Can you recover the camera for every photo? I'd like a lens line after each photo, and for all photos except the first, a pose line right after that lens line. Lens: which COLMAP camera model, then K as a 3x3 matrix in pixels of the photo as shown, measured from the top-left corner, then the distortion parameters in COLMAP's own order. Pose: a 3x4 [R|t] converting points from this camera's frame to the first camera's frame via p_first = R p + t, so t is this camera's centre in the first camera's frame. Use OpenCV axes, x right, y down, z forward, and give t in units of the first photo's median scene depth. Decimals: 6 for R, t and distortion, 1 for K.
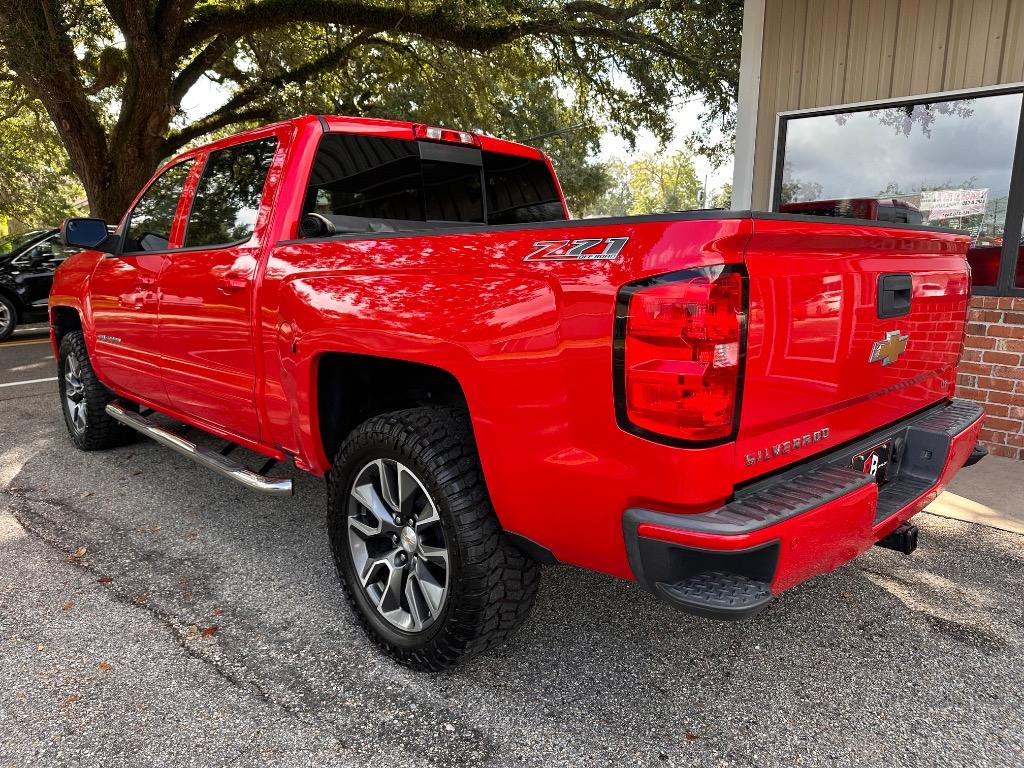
lens RADIAL K [[731.6, 0, 519.2], [0, 731.6, 385.0], [0, 0, 1]] dist [0.015760, -0.025079]
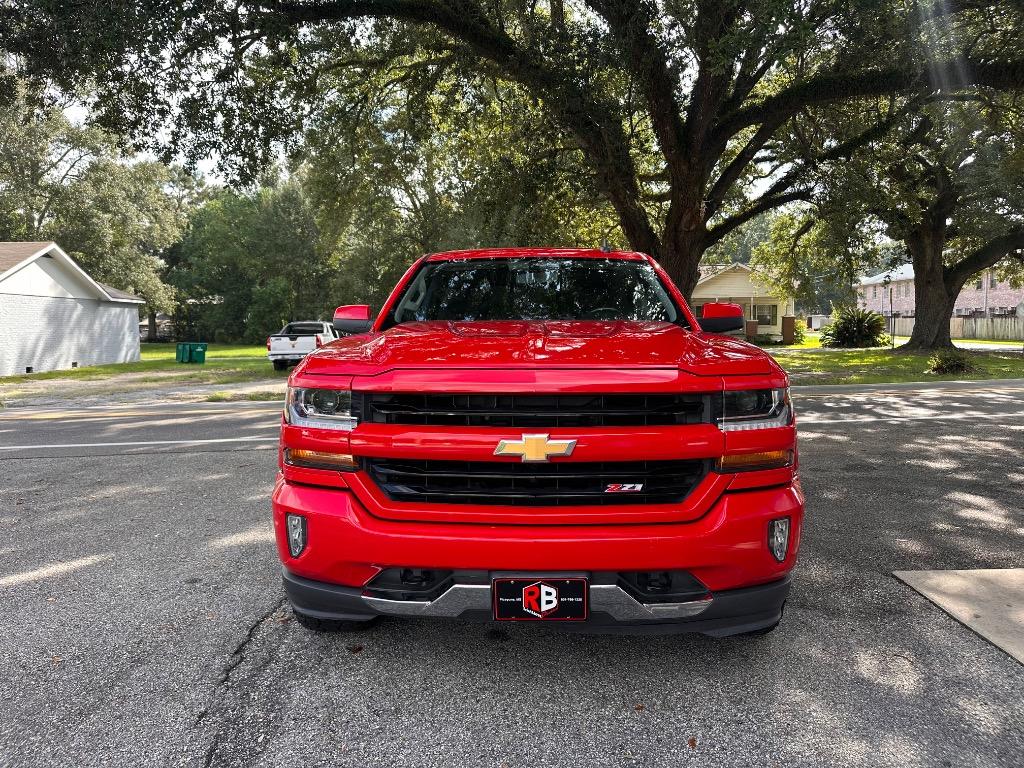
lens RADIAL K [[733.9, 0, 511.1], [0, 733.9, 381.0], [0, 0, 1]] dist [0.011023, -0.027781]
pose [[0.683719, 0.036649, -0.728824, 0.158414], [-0.115036, 0.991664, -0.058050, -0.012439], [0.720621, 0.123531, 0.682236, 0.064297]]
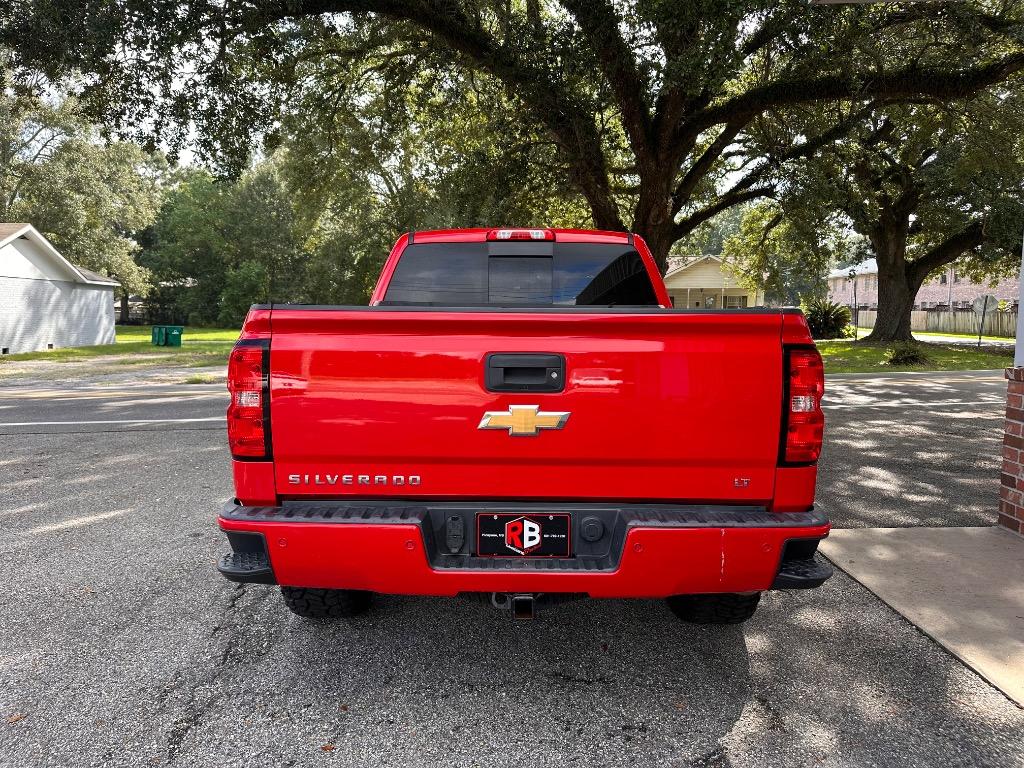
lens RADIAL K [[737.6, 0, 512.0], [0, 737.6, 384.0], [0, 0, 1]] dist [-0.004089, -0.006929]
pose [[0.707160, 0.059480, -0.704547, 0.198416], [-0.124053, 0.991436, -0.040813, -0.009083], [0.696085, 0.116263, 0.708483, 0.035933]]
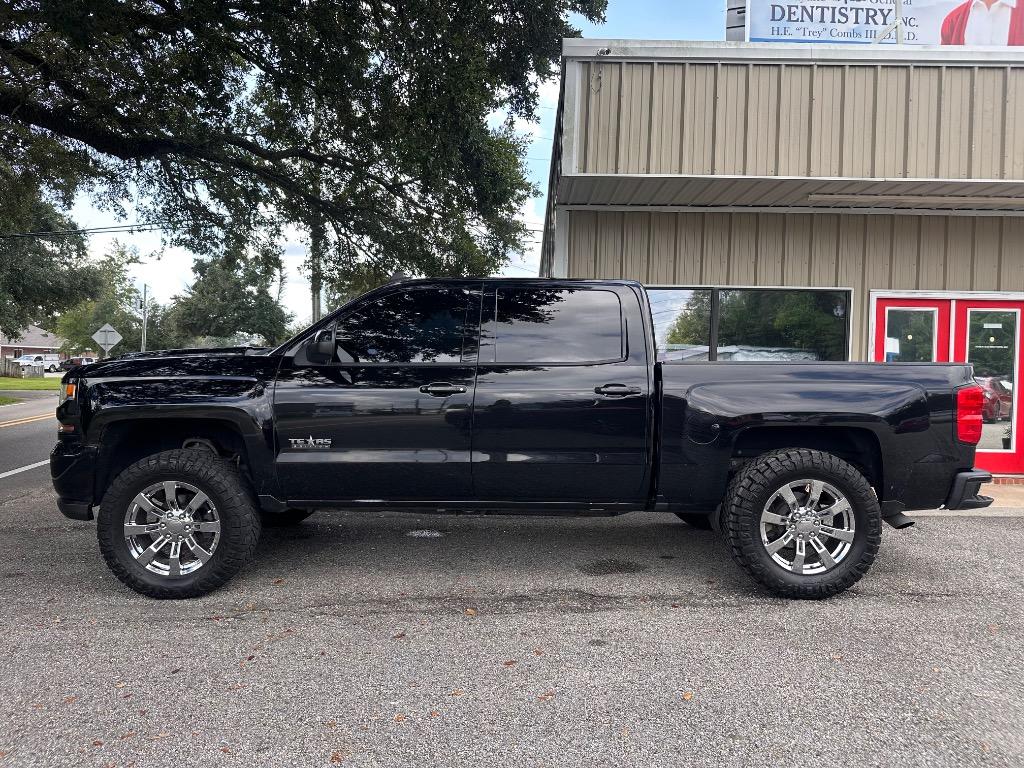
lens RADIAL K [[739.3, 0, 515.1], [0, 739.3, 387.8], [0, 0, 1]] dist [0.006258, -0.023628]
pose [[0.702400, -0.014618, 0.711632, -0.345870], [0.117499, 0.988454, -0.095671, -0.003574], [-0.702017, 0.150816, 0.696008, 0.006468]]
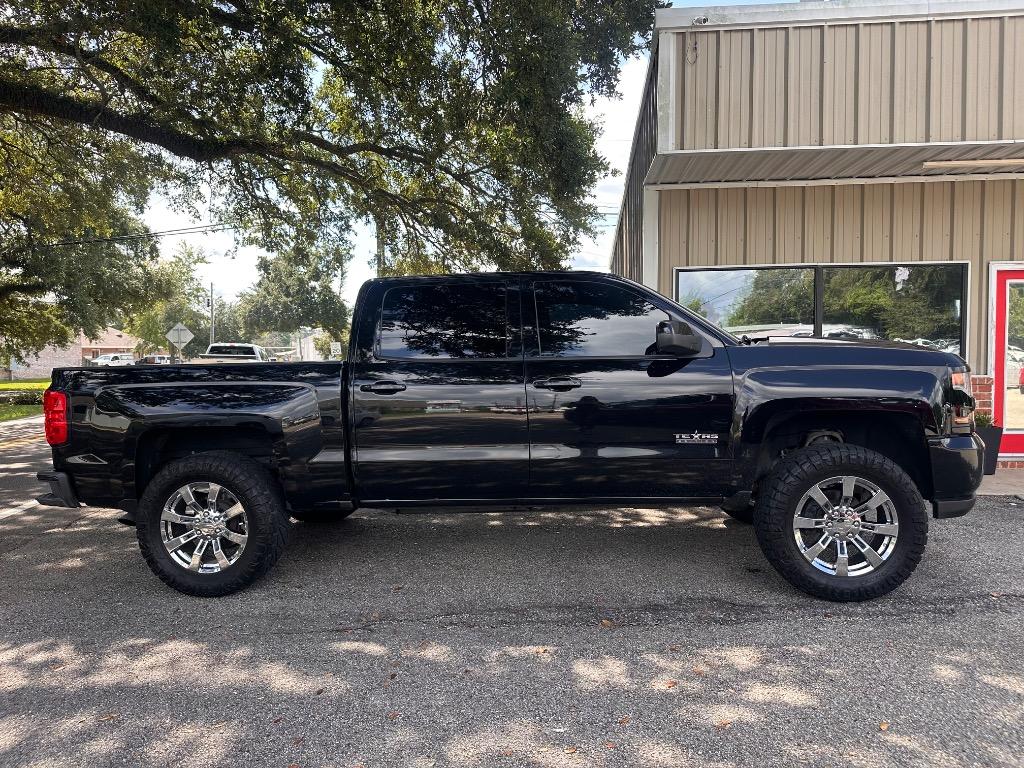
lens RADIAL K [[735.7, 0, 506.3], [0, 735.7, 388.0], [0, 0, 1]] dist [0.008562, -0.026357]
pose [[0.757290, -0.046356, 0.651431, -0.354802], [0.135264, 0.986982, -0.087011, -0.013745], [-0.638917, 0.154008, 0.753702, 0.040667]]
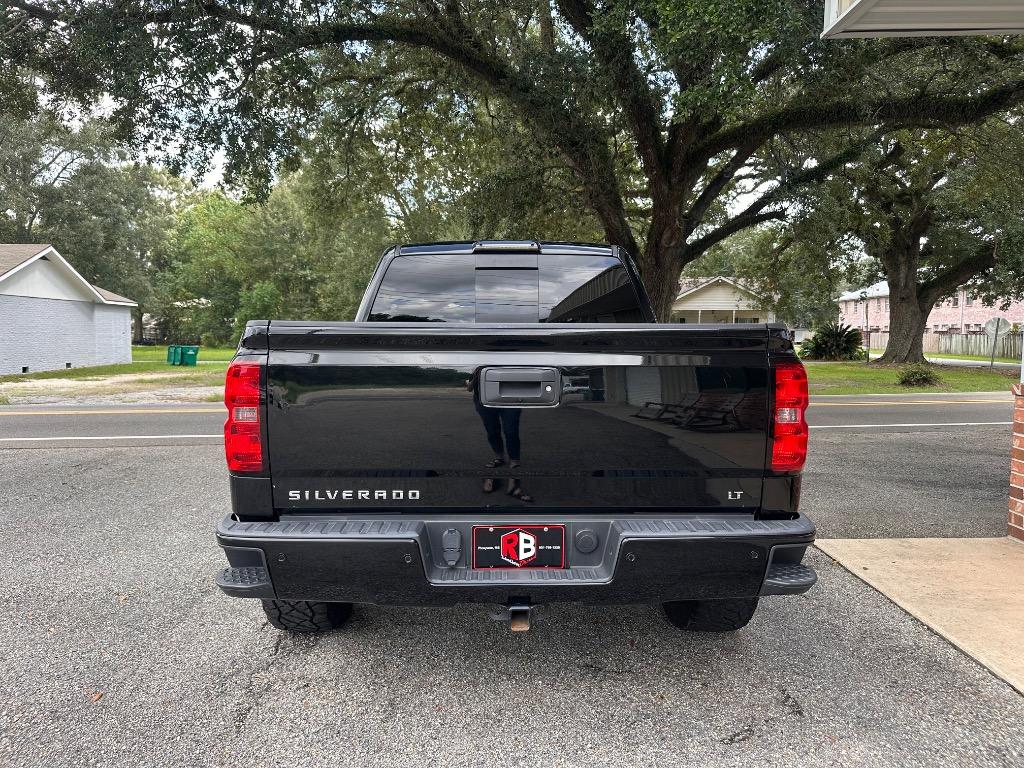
lens RADIAL K [[739.3, 0, 515.1], [0, 739.3, 387.8], [0, 0, 1]] dist [0.006258, -0.023628]
pose [[0.700879, 0.044739, -0.711876, 0.204890], [-0.128148, 0.989690, -0.063970, -0.003510], [0.701674, 0.136061, 0.699386, 0.019162]]
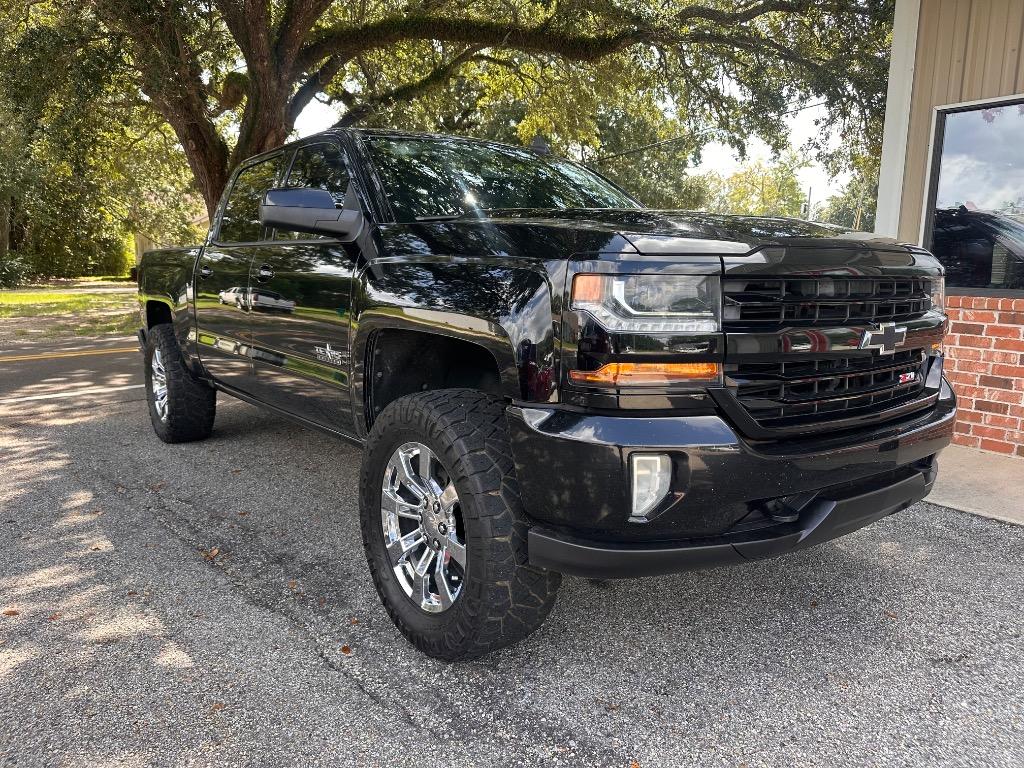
lens RADIAL K [[733.9, 0, 511.1], [0, 733.9, 381.0], [0, 0, 1]] dist [0.011023, -0.027781]
pose [[0.991578, 0.021129, -0.127776, -0.018094], [-0.024413, 0.999409, -0.024194, 0.002473], [0.127189, 0.027109, 0.991508, 0.012813]]
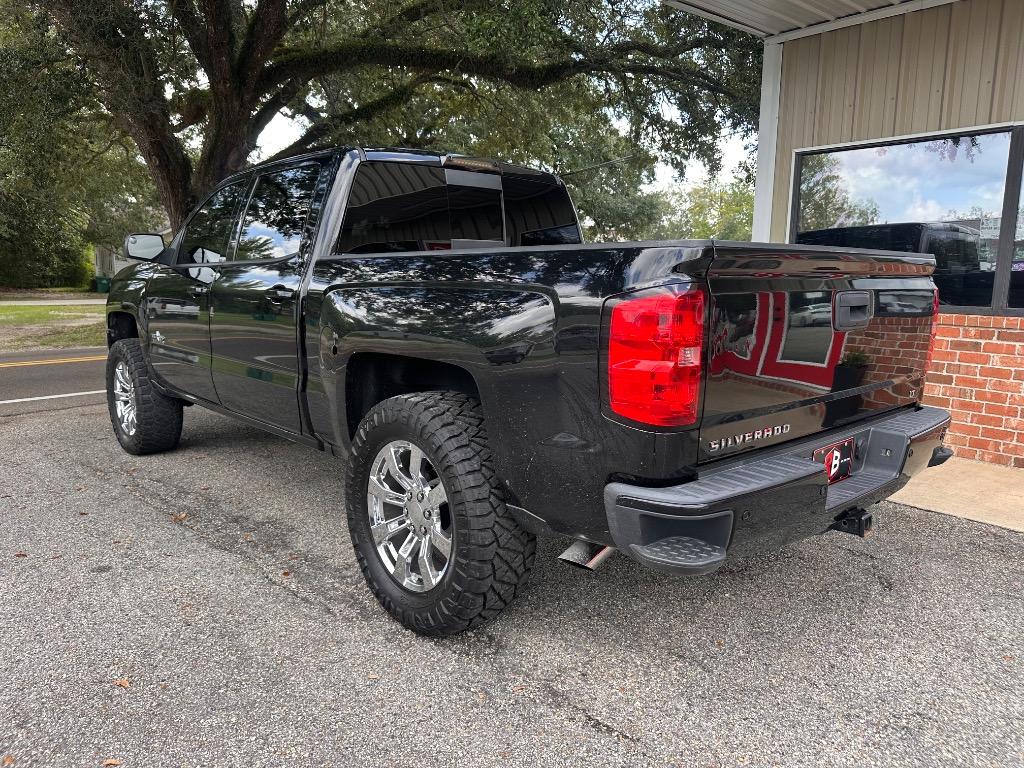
lens RADIAL K [[739.3, 0, 515.1], [0, 739.3, 387.8], [0, 0, 1]] dist [0.006258, -0.023628]
pose [[0.996483, 0.015737, -0.082307, 0.012835], [-0.018528, 0.999275, -0.033257, 0.011340], [0.081724, 0.034665, 0.996052, -0.046455]]
